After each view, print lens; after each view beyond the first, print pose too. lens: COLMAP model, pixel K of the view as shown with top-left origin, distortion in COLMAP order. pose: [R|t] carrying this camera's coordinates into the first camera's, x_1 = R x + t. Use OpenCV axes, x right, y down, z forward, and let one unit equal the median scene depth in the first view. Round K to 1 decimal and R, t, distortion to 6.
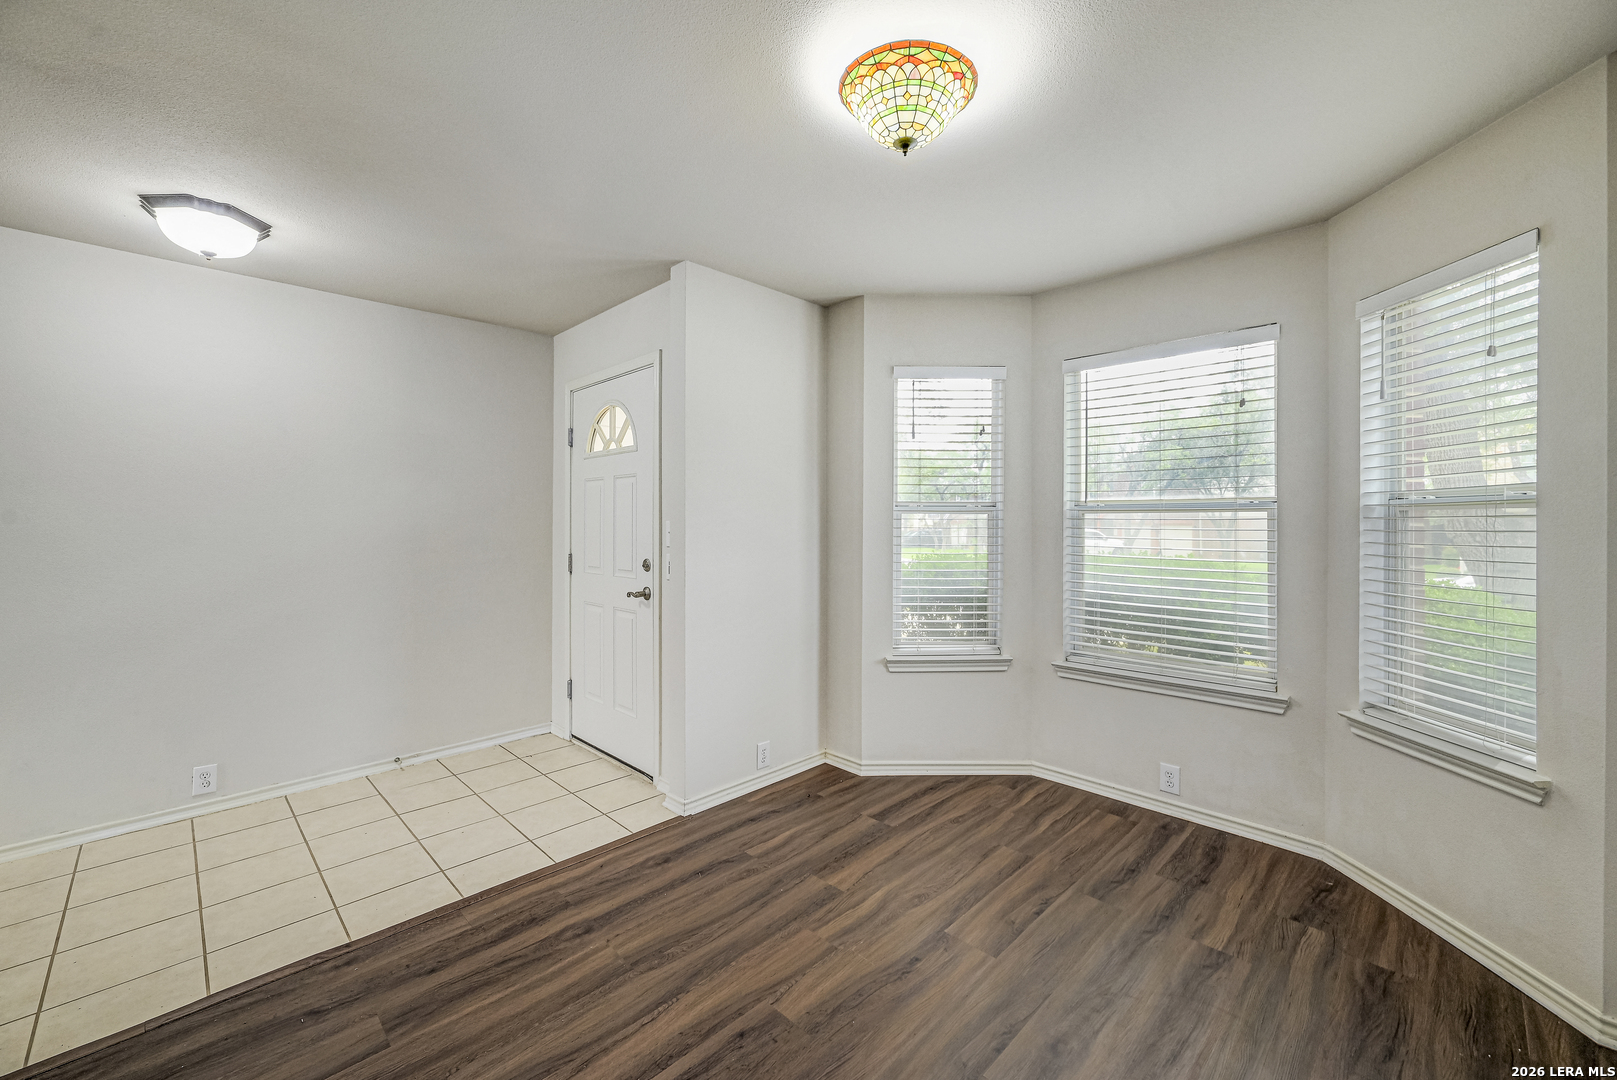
lens RADIAL K [[642.5, 0, 805.9], [0, 642.5, 531.1], [0, 0, 1]] dist [-0.004529, 0.000970]
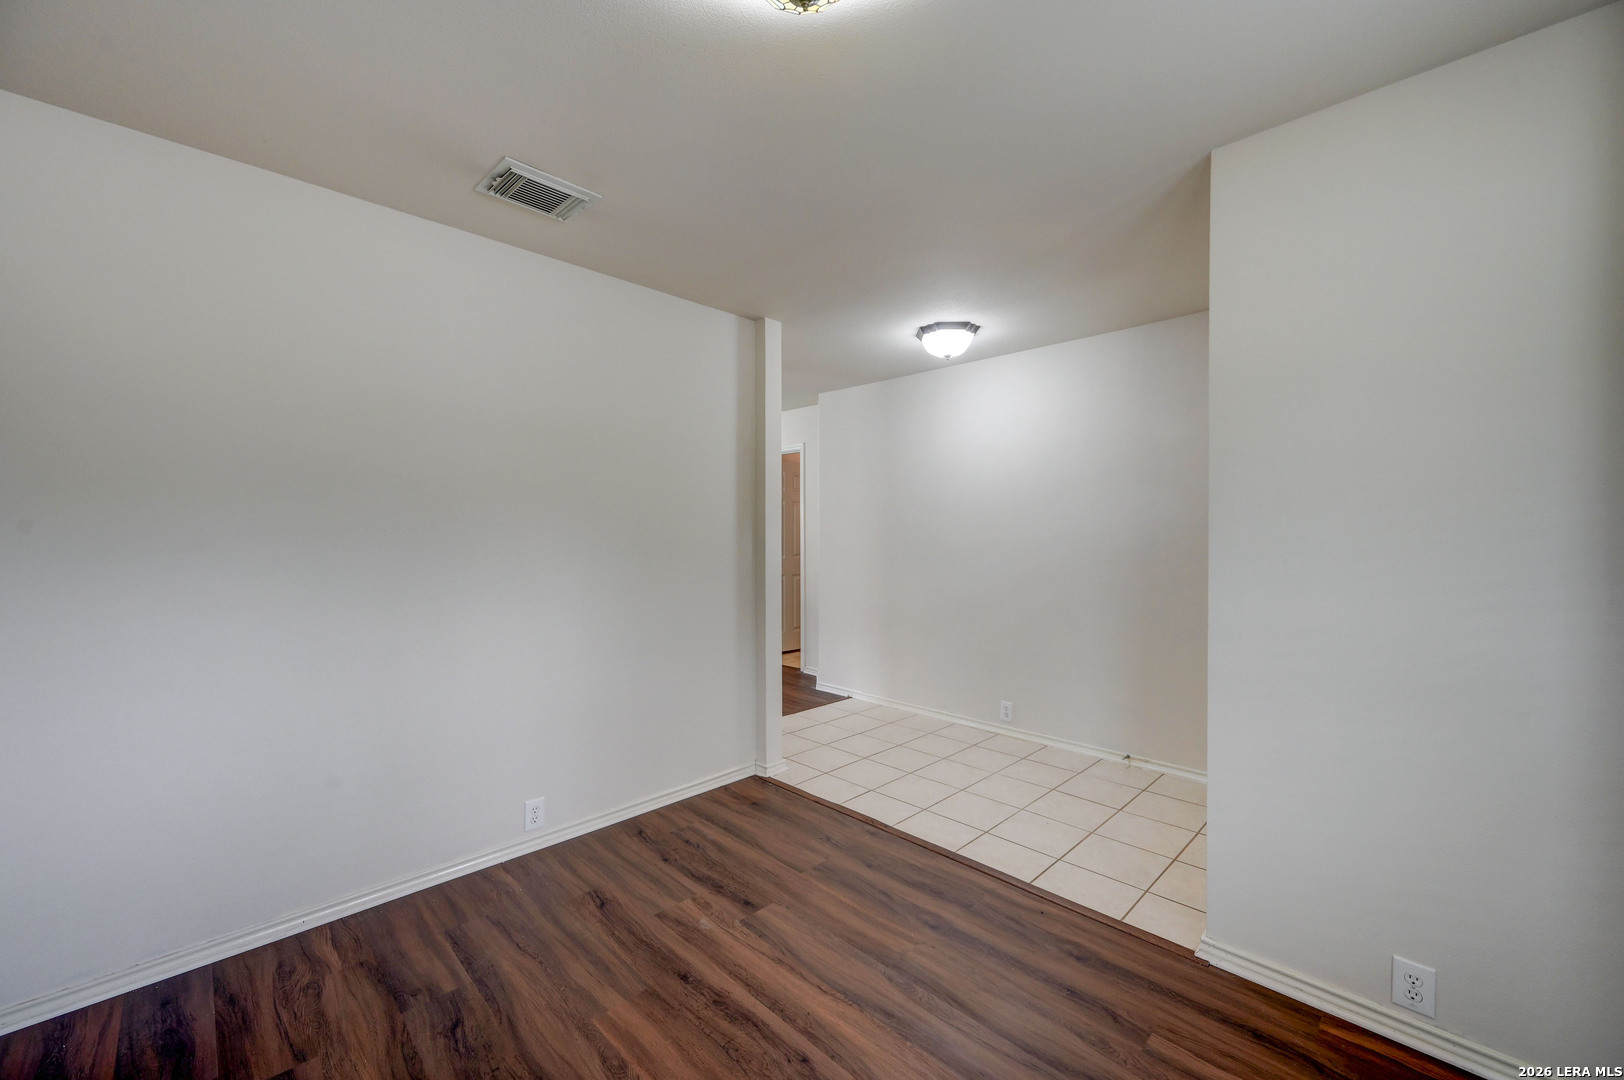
lens RADIAL K [[641.0, 0, 821.3], [0, 641.0, 538.4], [0, 0, 1]] dist [-0.004302, 0.000065]
pose [[-0.001416, 0.010776, -0.999941, 0.715454], [-0.014471, 0.999837, 0.010795, -0.012926], [0.999894, 0.014486, -0.001259, 0.845095]]
